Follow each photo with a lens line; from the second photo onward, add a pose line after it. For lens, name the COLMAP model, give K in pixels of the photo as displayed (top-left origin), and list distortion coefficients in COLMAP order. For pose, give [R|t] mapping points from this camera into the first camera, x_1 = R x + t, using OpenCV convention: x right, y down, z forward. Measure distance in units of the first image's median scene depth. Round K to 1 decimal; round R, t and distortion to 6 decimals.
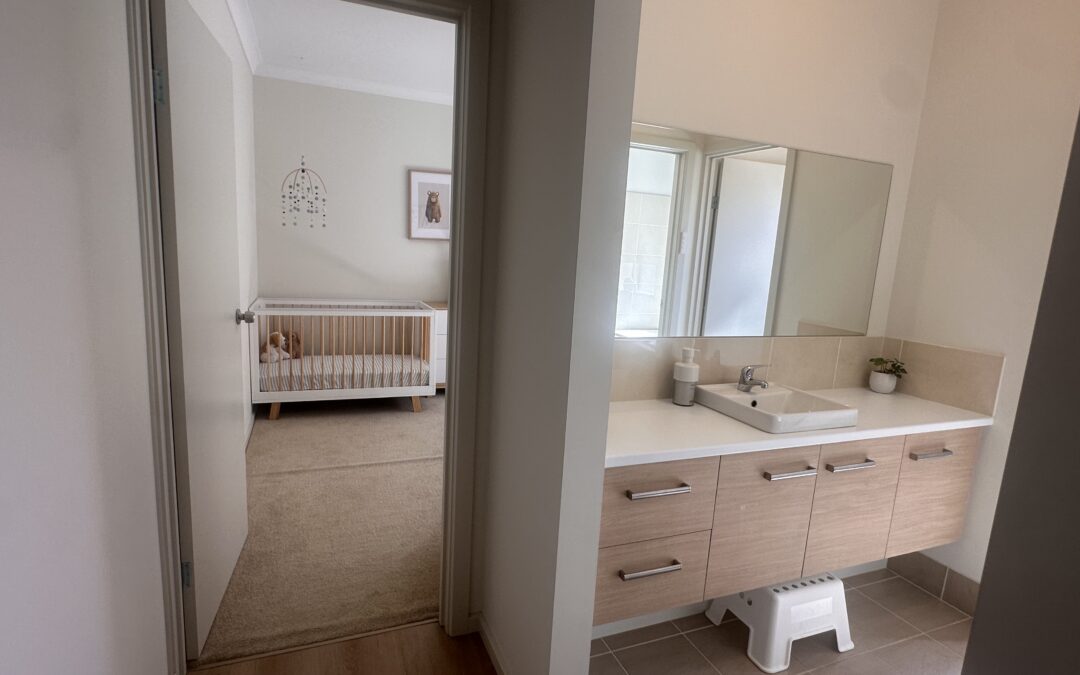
lens RADIAL K [[549.1, 0, 540.0], [0, 549.1, 337.5], [0, 0, 1]] dist [-0.003185, -0.000527]
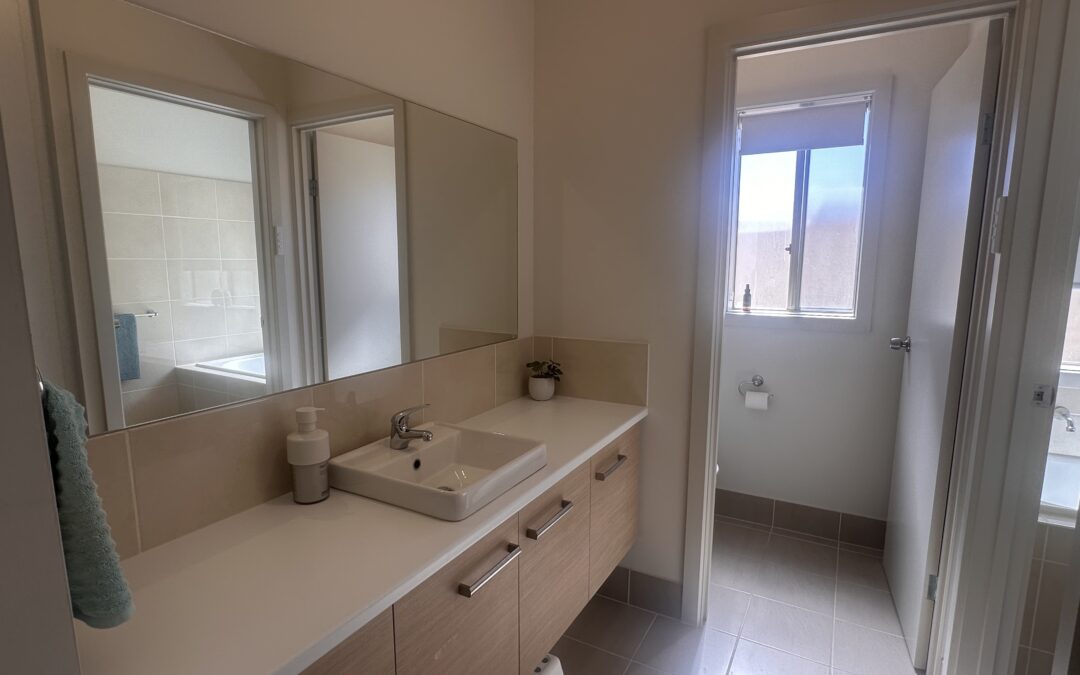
lens RADIAL K [[549.1, 0, 540.0], [0, 549.1, 337.5], [0, 0, 1]] dist [-0.003185, -0.000527]
pose [[0.777979, -0.145616, 0.611183, 0.105674], [0.143899, 0.988211, 0.052274, -0.050137], [-0.611590, 0.047280, 0.789761, 0.335057]]
